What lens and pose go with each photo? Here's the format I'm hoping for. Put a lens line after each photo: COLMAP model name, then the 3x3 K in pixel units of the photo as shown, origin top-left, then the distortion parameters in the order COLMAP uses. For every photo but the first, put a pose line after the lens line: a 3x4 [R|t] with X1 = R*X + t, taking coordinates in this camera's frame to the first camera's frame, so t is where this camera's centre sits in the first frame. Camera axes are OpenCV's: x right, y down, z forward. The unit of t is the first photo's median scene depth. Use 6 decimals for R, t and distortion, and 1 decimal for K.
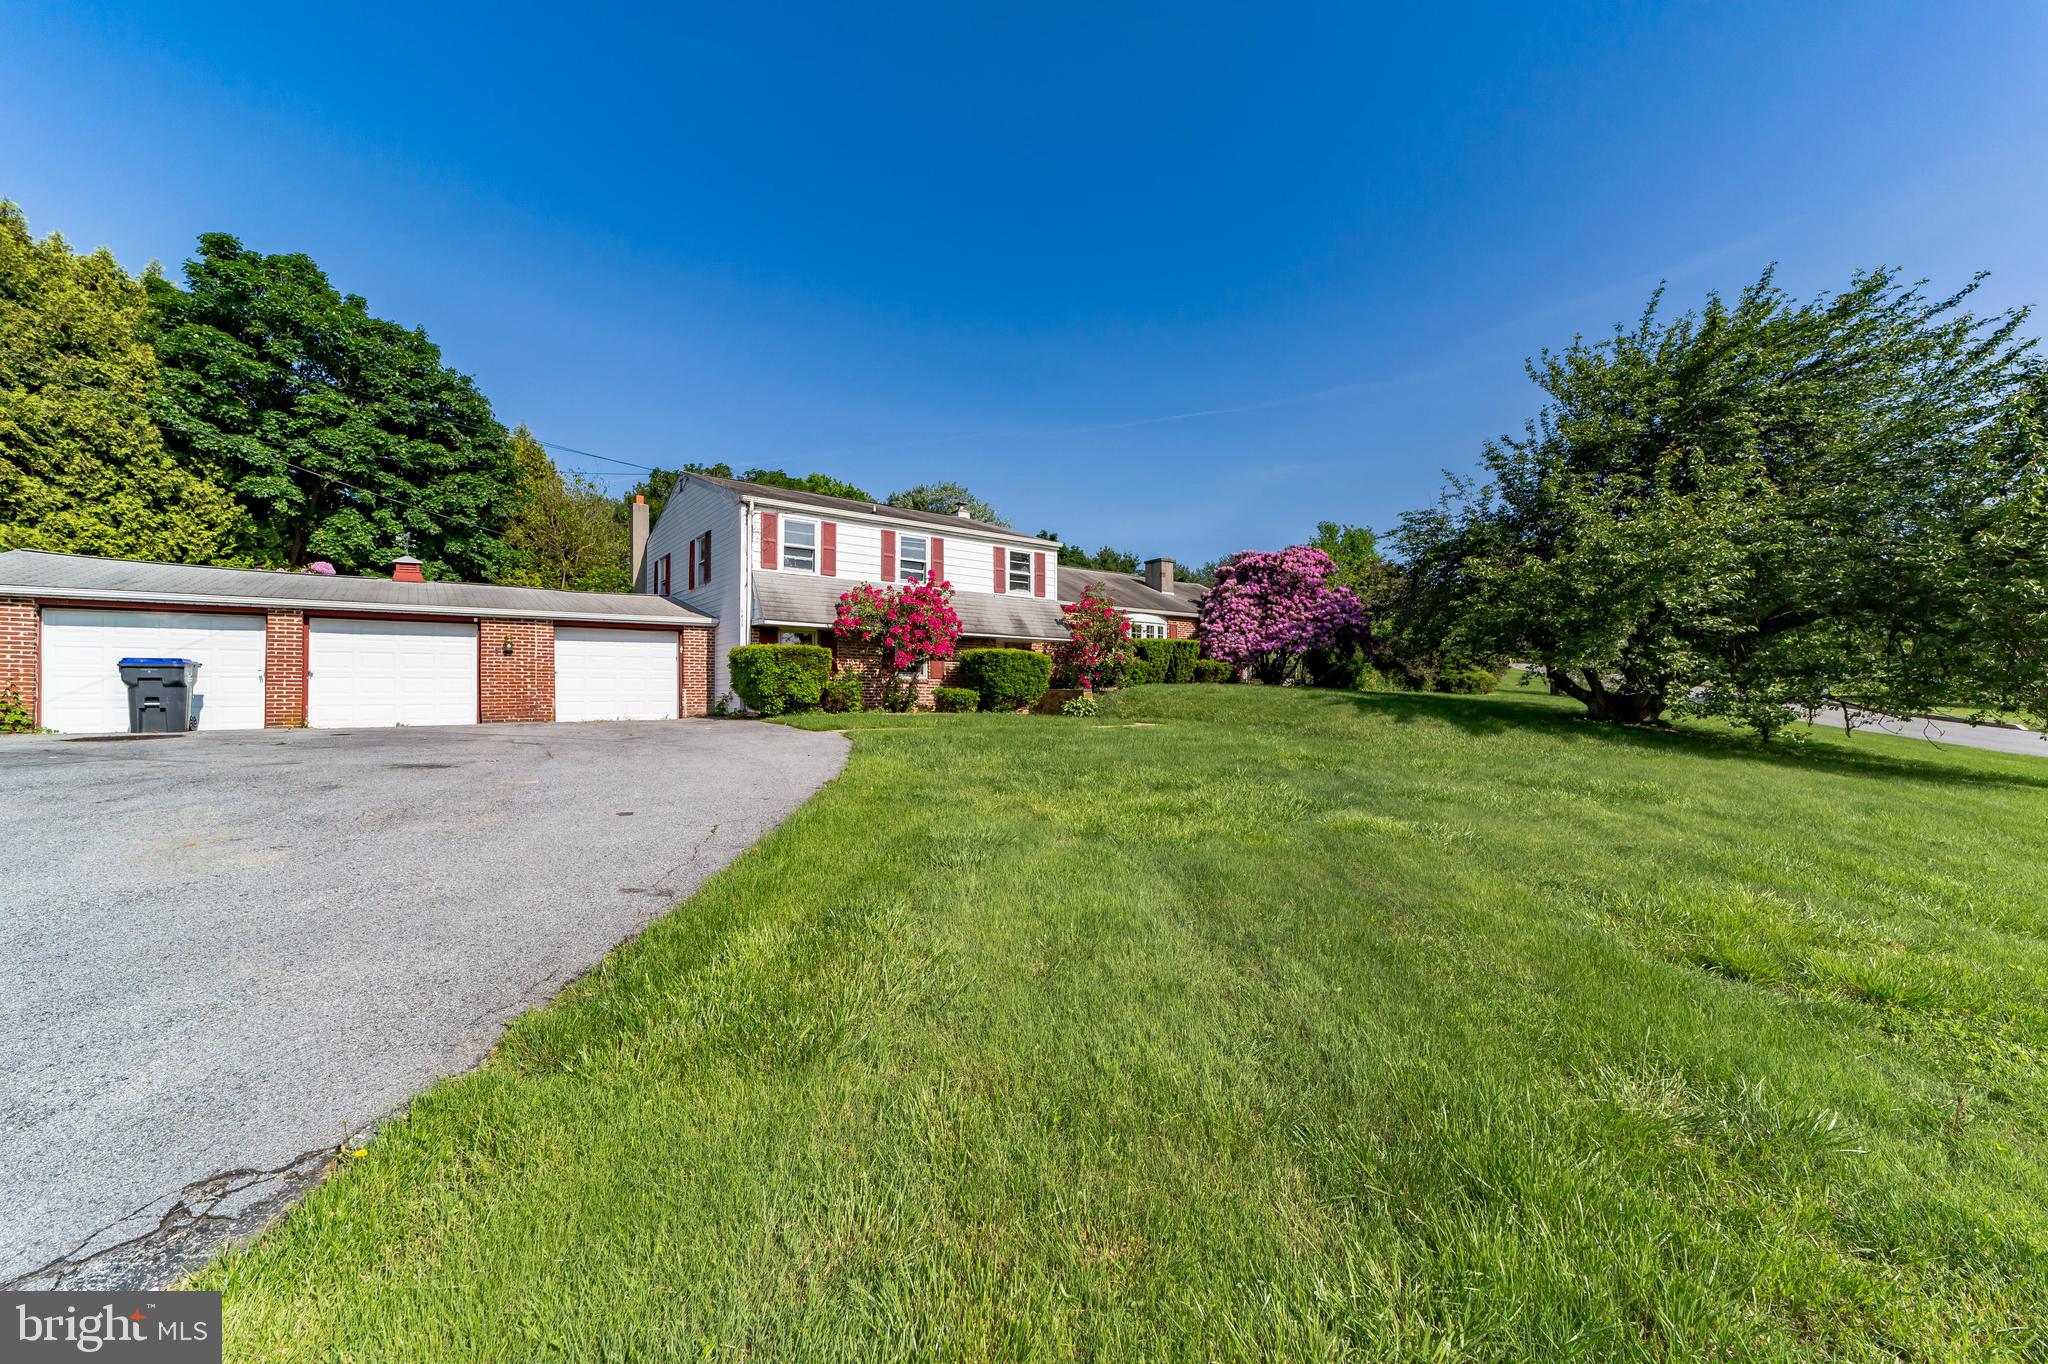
lens RADIAL K [[794.2, 0, 1022.0], [0, 794.2, 689.0], [0, 0, 1]] dist [-0.014225, 0.007561]
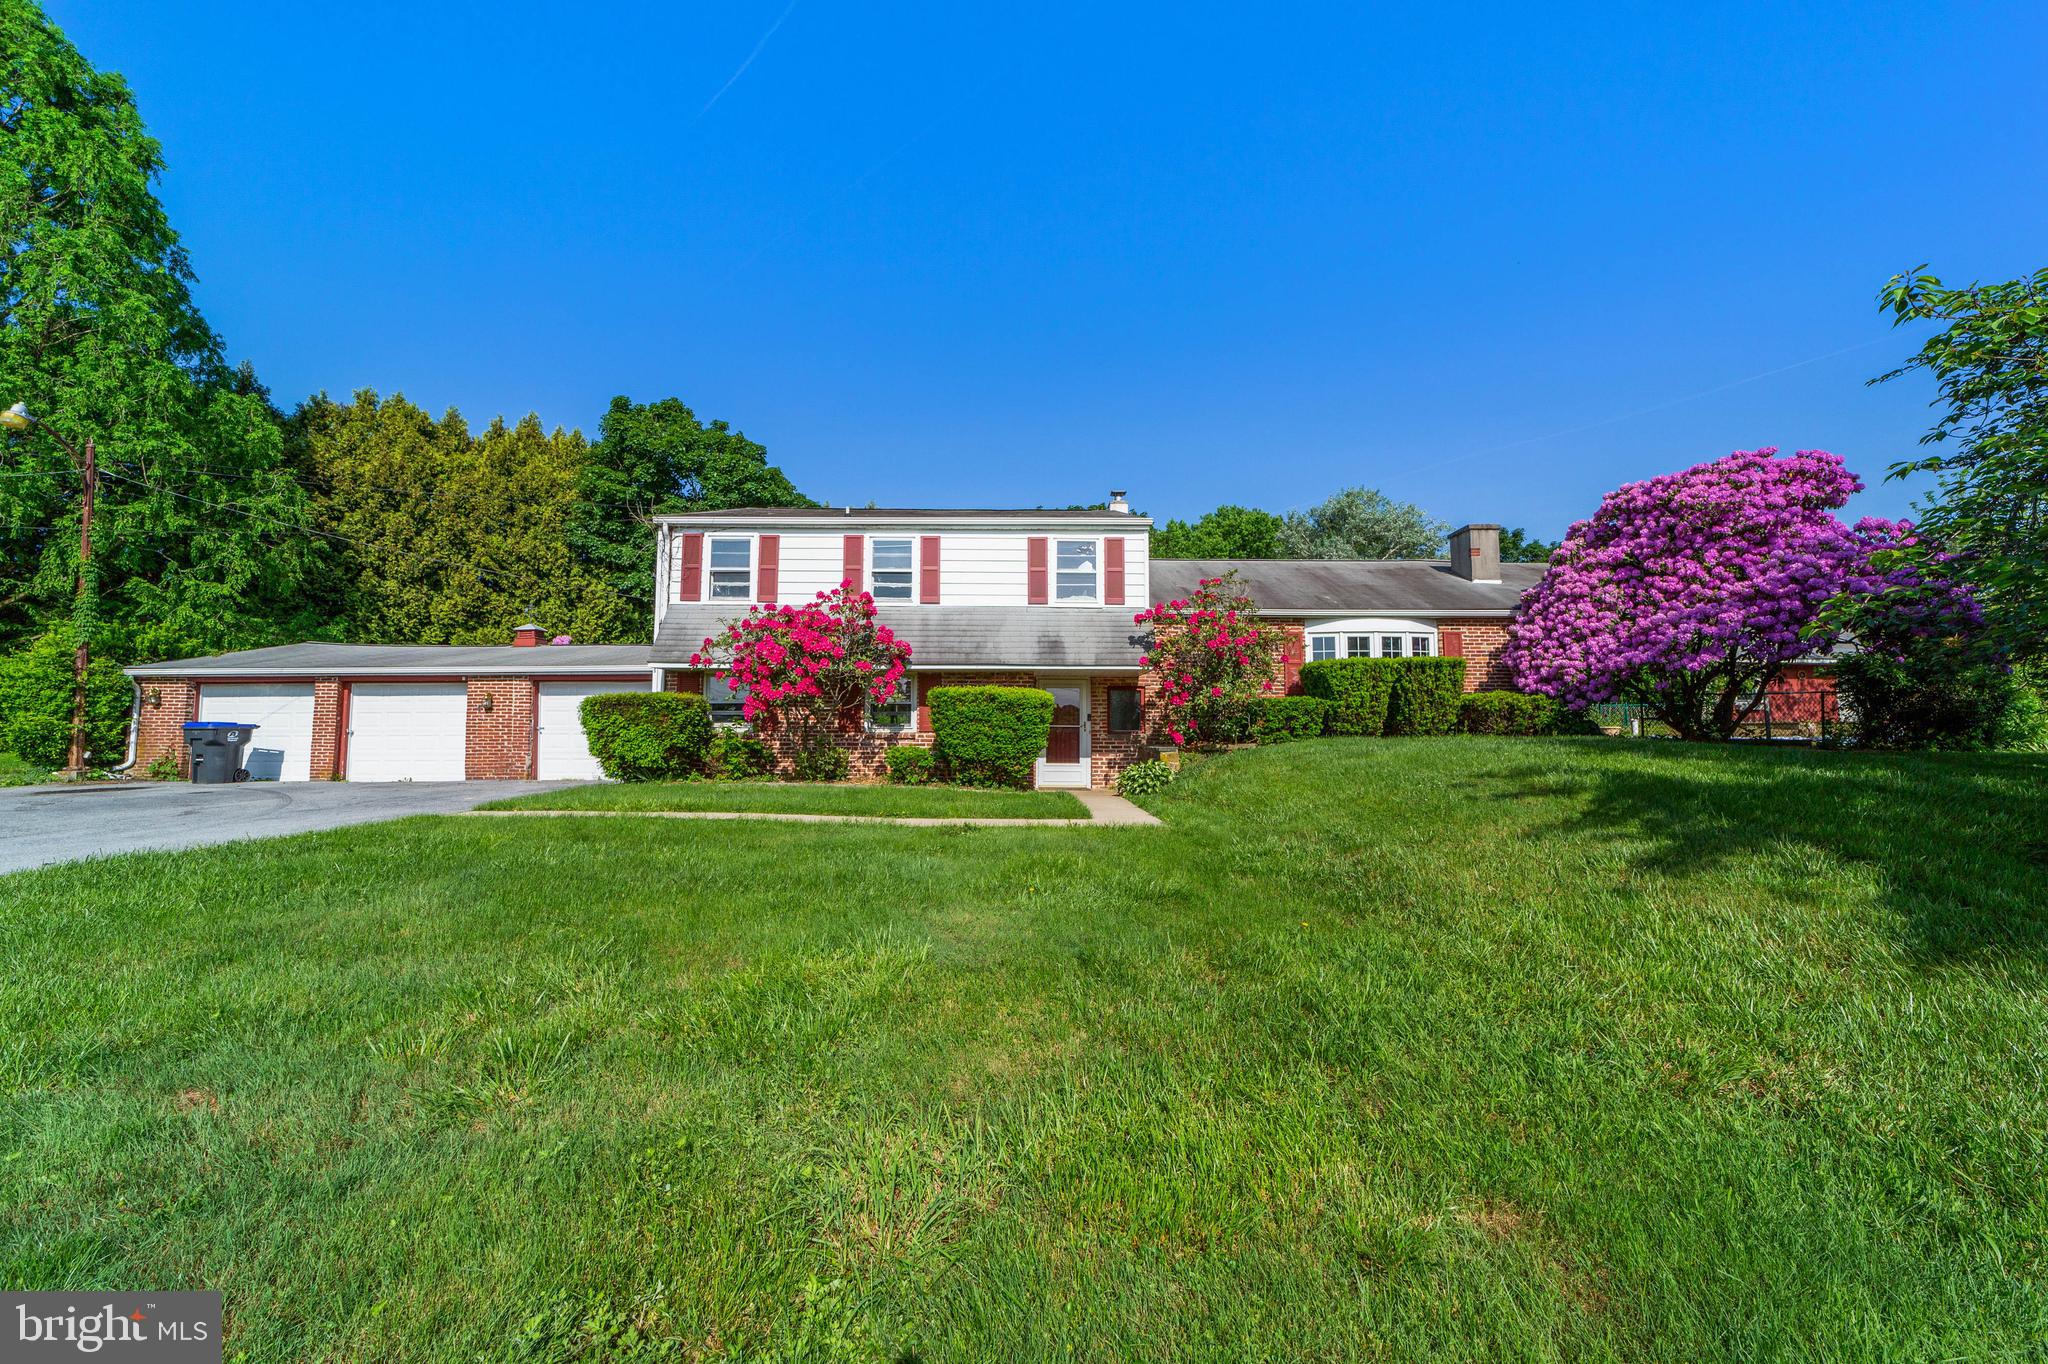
lens RADIAL K [[794.2, 0, 1023.7], [0, 794.2, 674.4], [0, 0, 1]] dist [-0.014225, 0.007561]
pose [[0.797237, -0.047894, -0.601763, 0.361193], [0.002300, 0.997082, -0.076309, -0.009546], [0.603661, 0.059452, 0.795021, 0.451202]]
